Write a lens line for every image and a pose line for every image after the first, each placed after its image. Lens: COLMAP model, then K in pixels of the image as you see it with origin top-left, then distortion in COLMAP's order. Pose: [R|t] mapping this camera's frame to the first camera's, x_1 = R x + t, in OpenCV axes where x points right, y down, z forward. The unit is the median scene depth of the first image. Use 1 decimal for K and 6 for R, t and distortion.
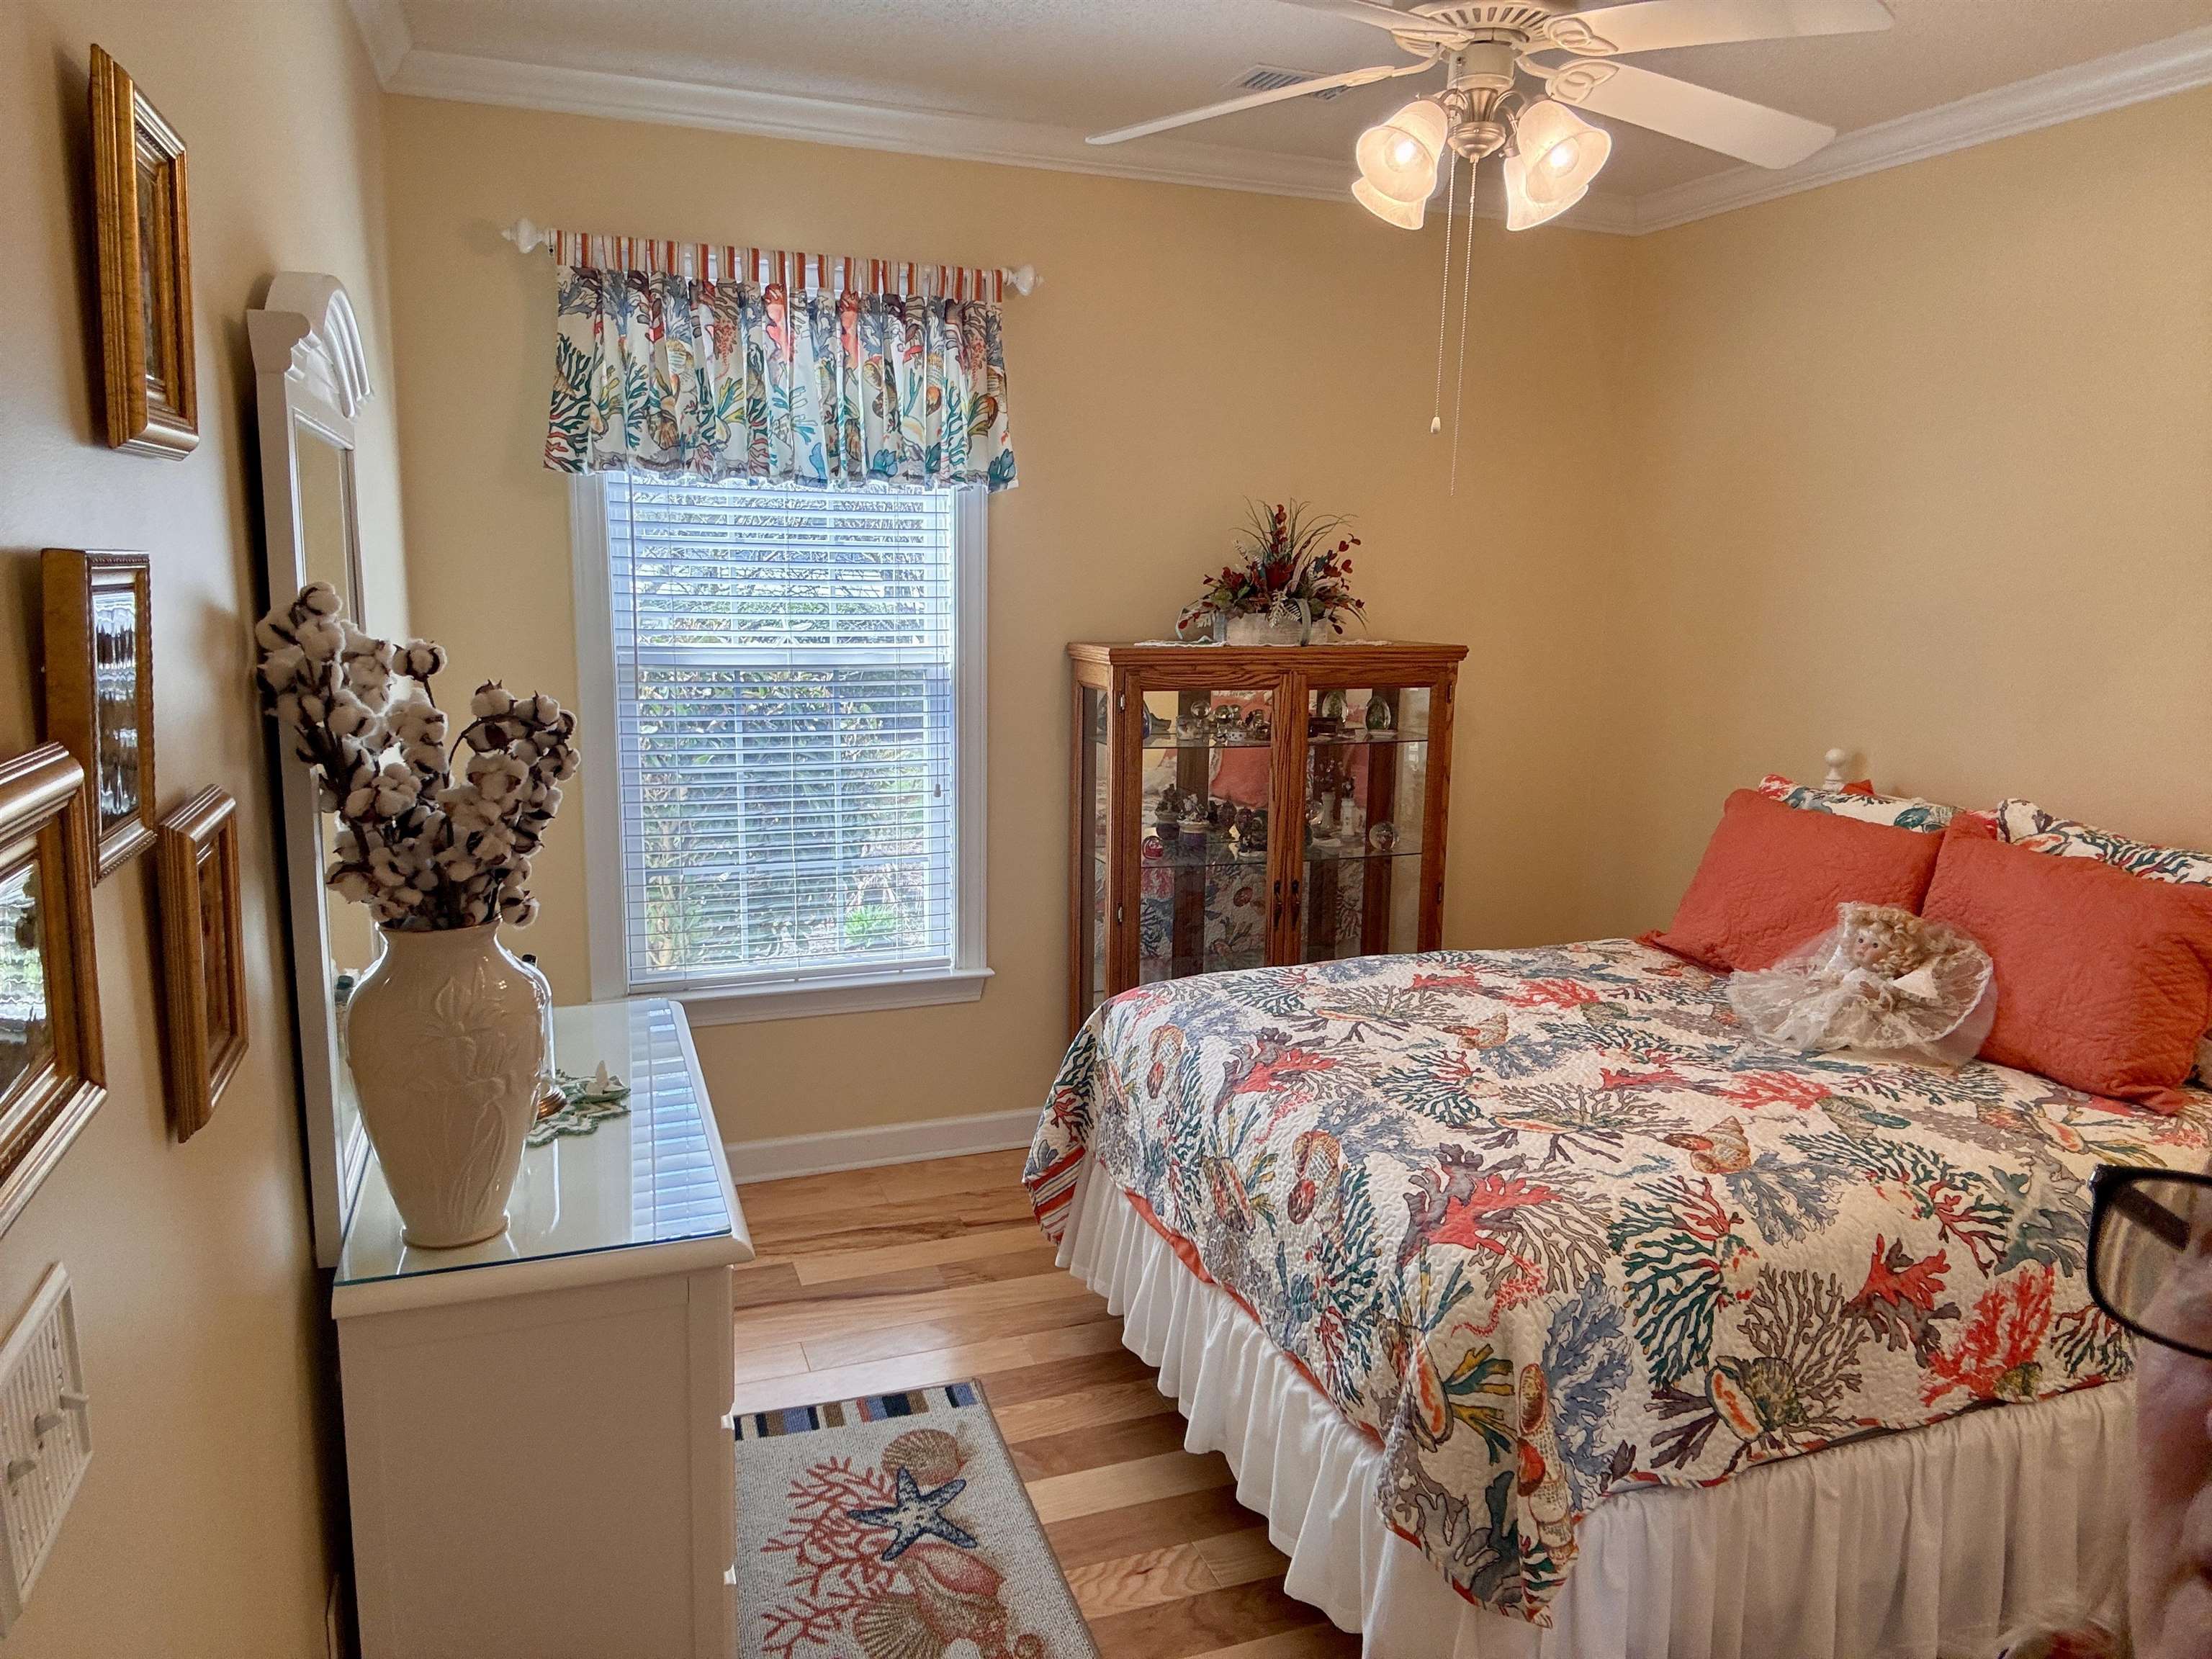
lens RADIAL K [[1501.7, 0, 1106.4], [0, 1501.7, 829.5], [0, 0, 1]] dist [0.000798, -0.001178]
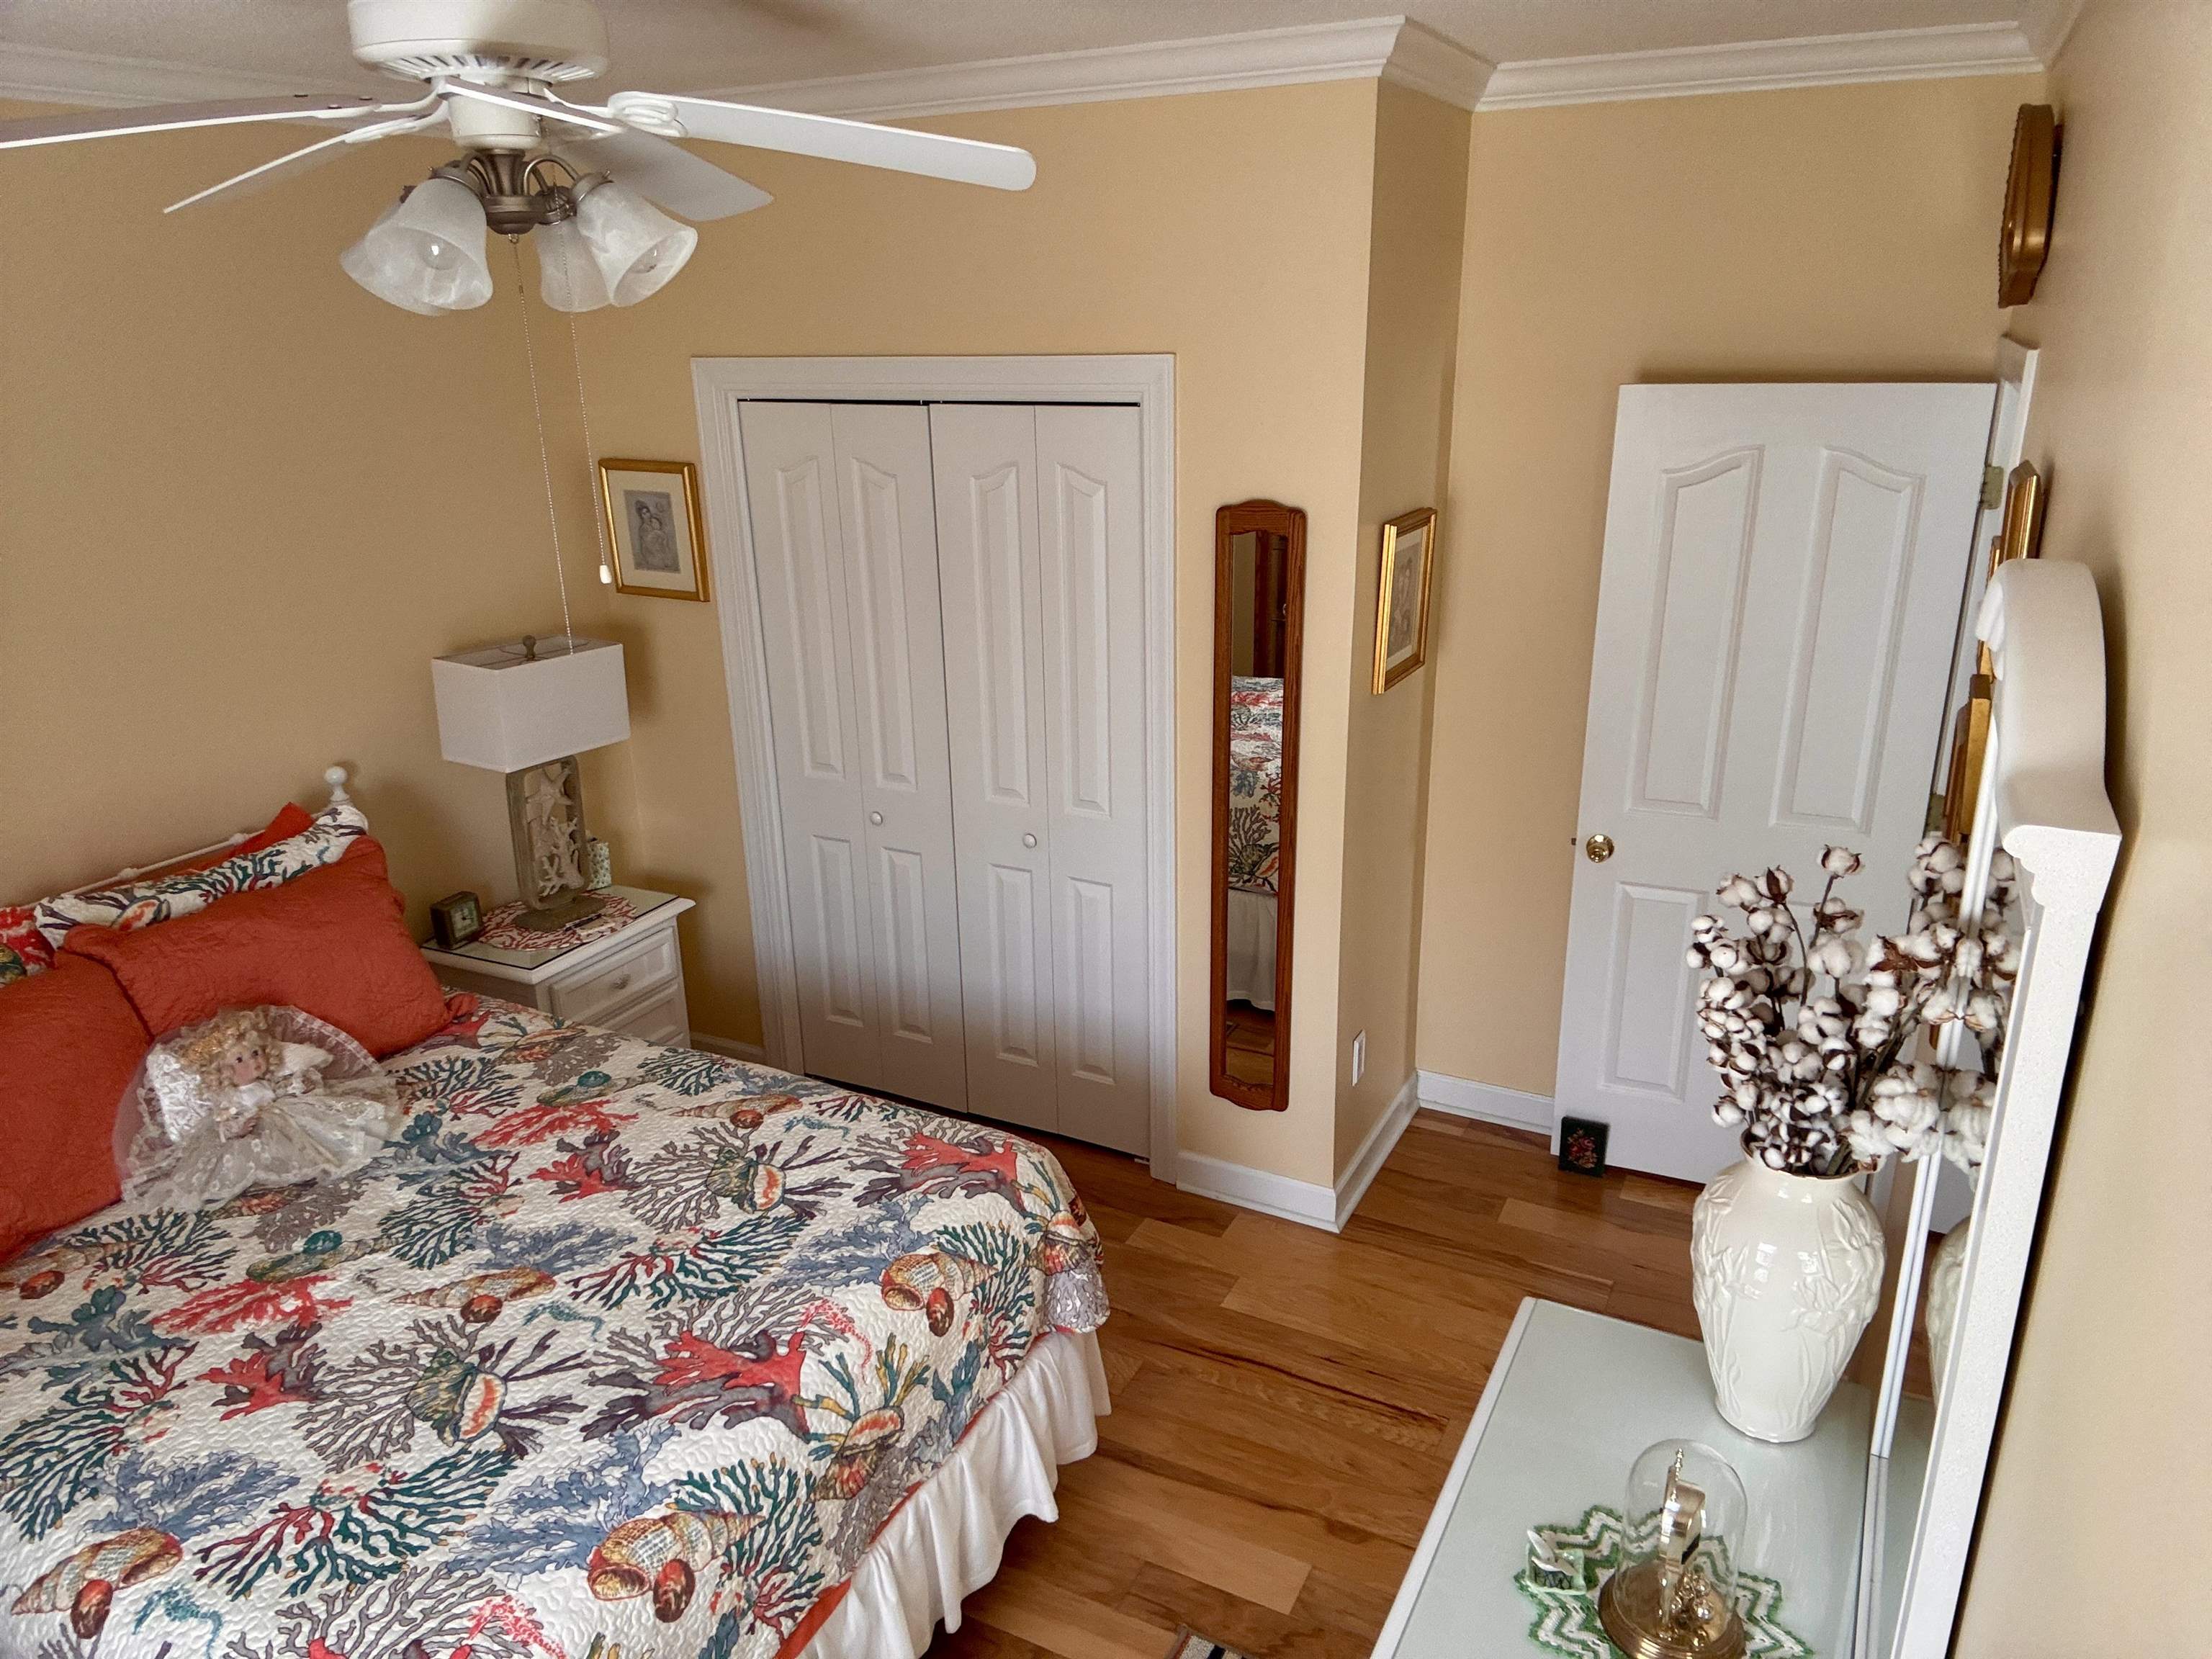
lens RADIAL K [[1501.7, 0, 1108.3], [0, 1501.7, 828.6], [0, 0, 1]] dist [0.000798, -0.001178]
pose [[-0.683842, -0.237053, 0.690047, -0.516647], [0.128679, 0.891742, 0.433864, -0.426828], [-0.718193, 0.385489, -0.579307, 1.222659]]
